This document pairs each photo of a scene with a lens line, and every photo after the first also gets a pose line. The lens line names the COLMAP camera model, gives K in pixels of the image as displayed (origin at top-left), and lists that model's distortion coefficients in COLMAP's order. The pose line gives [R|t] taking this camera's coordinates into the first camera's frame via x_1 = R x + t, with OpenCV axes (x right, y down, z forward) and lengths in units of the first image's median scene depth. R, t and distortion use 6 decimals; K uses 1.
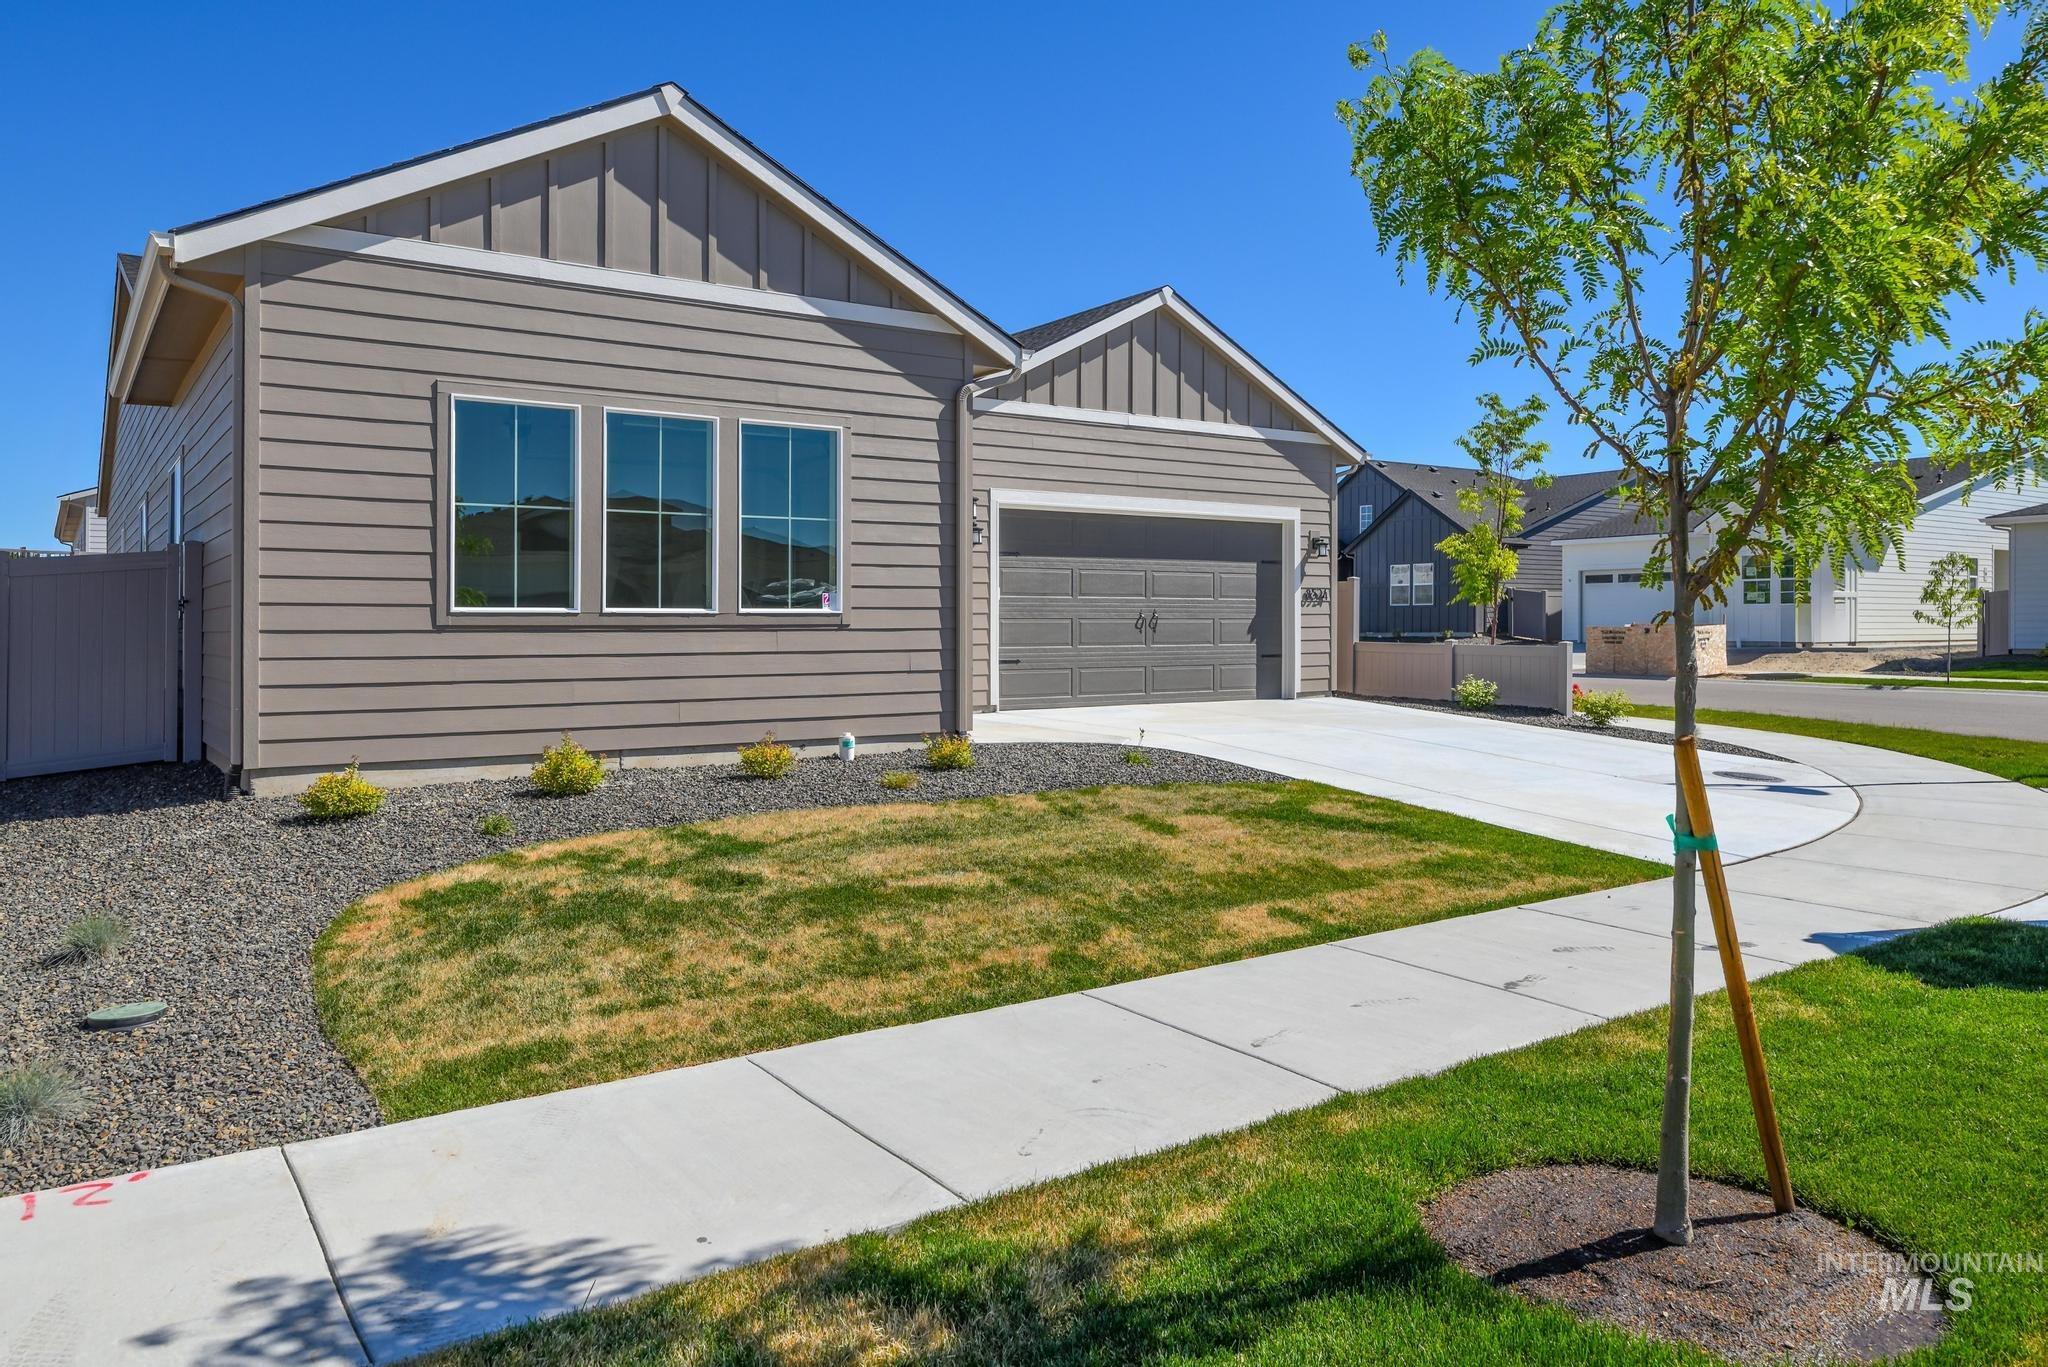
lens RADIAL K [[1389.2, 0, 1022.8], [0, 1389.2, 611.1], [0, 0, 1]] dist [-0.001215, -0.000223]
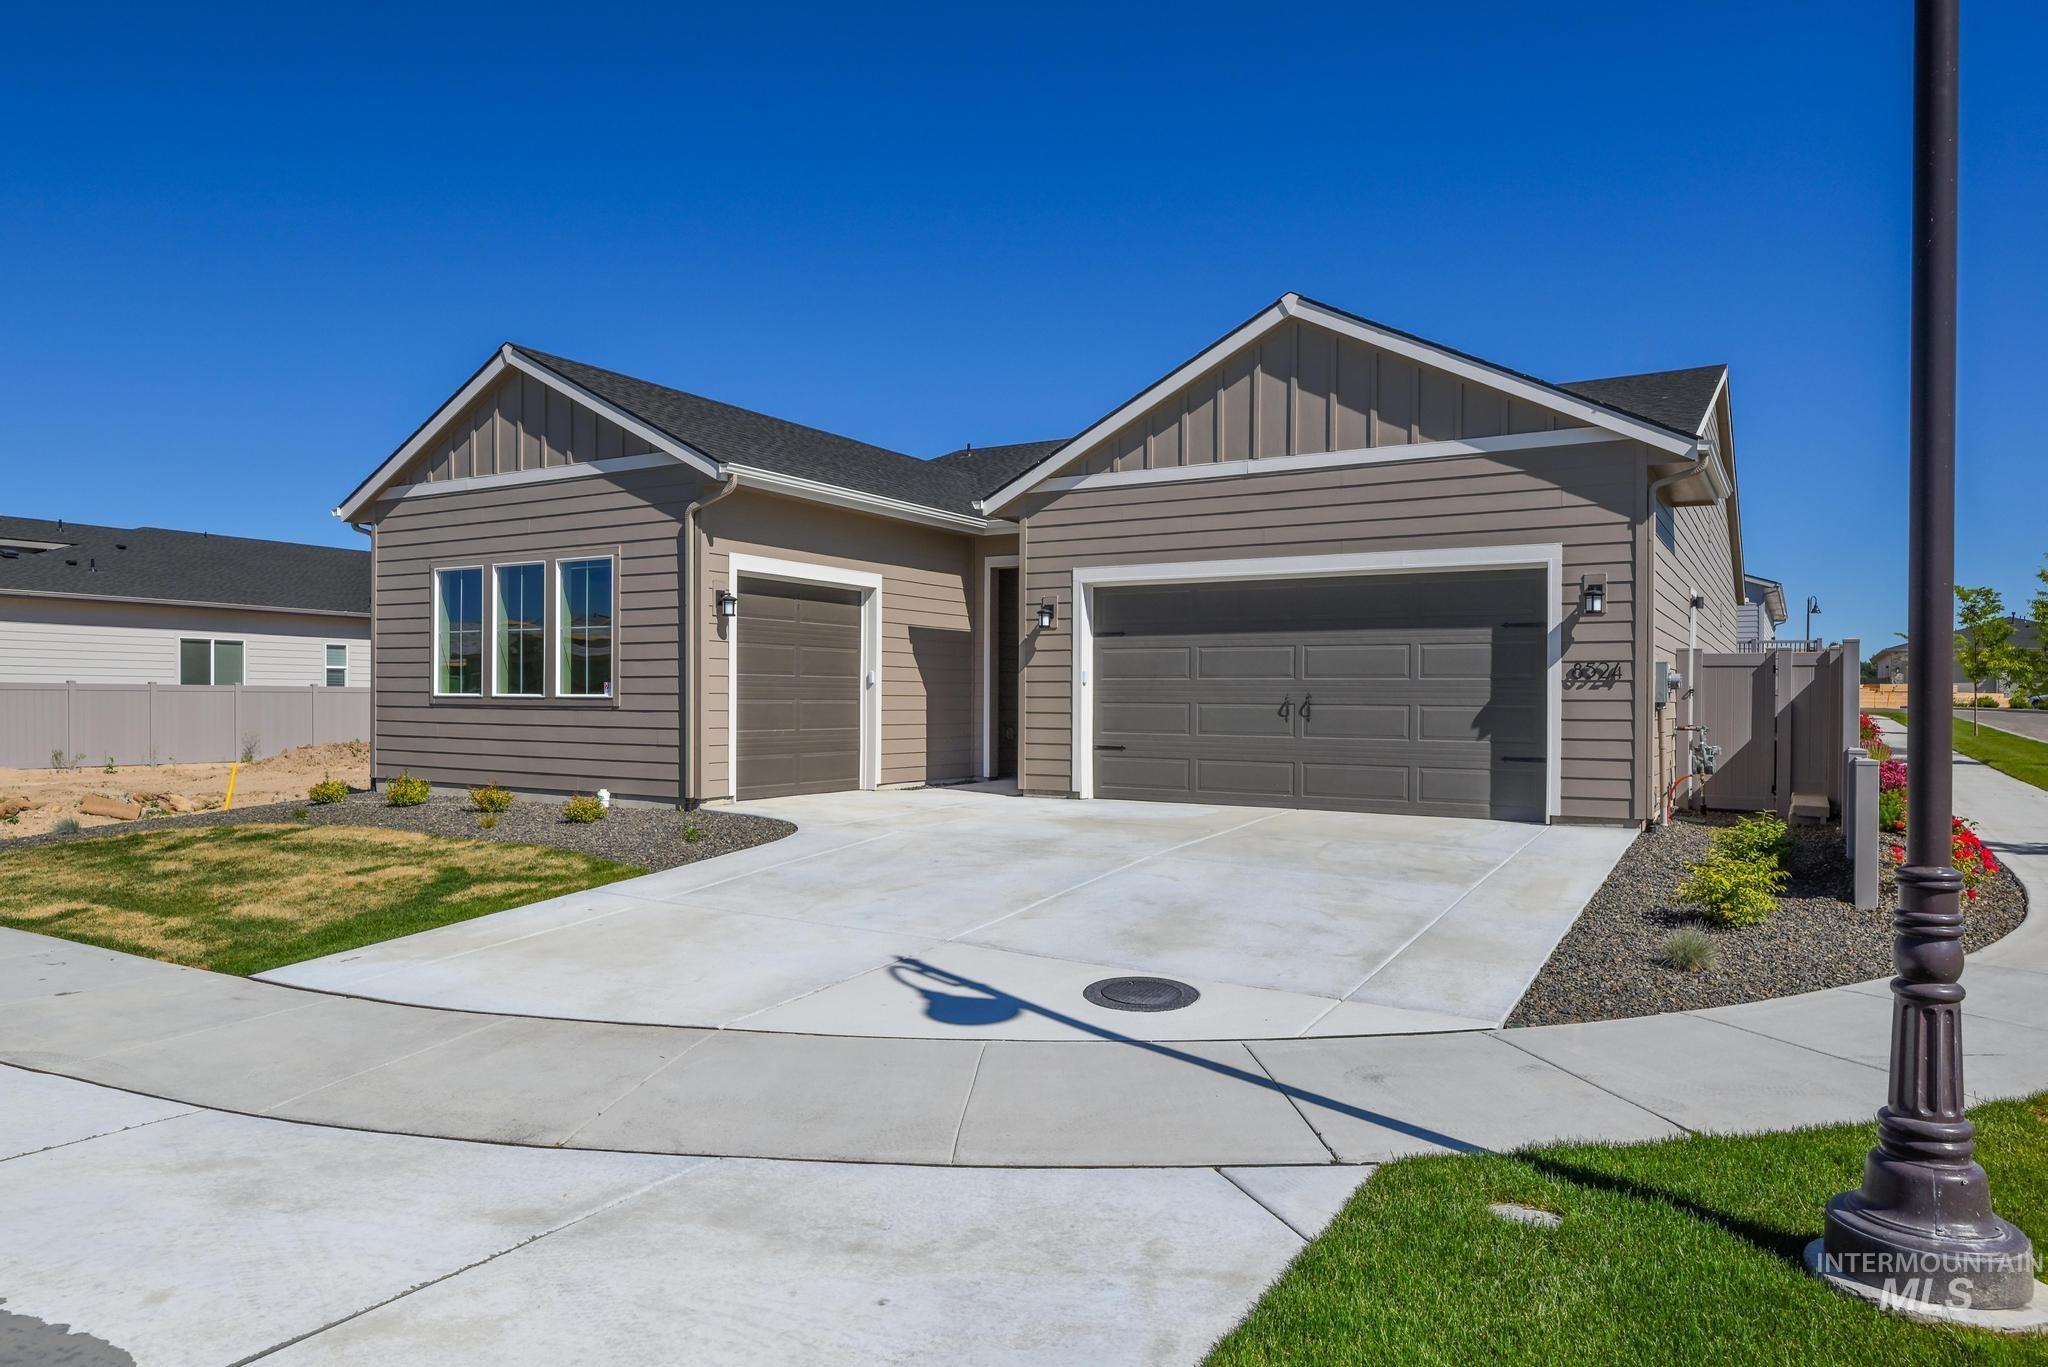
lens RADIAL K [[1283.1, 0, 1024.0], [0, 1283.1, 683.5], [0, 0, 1]] dist [-0.000448, -0.000035]
pose [[0.405695, -0.001274, -0.914008, 1.091967], [0.001977, 0.999998, -0.000517, -0.010089], [0.914007, -0.001597, 0.405696, 0.836430]]
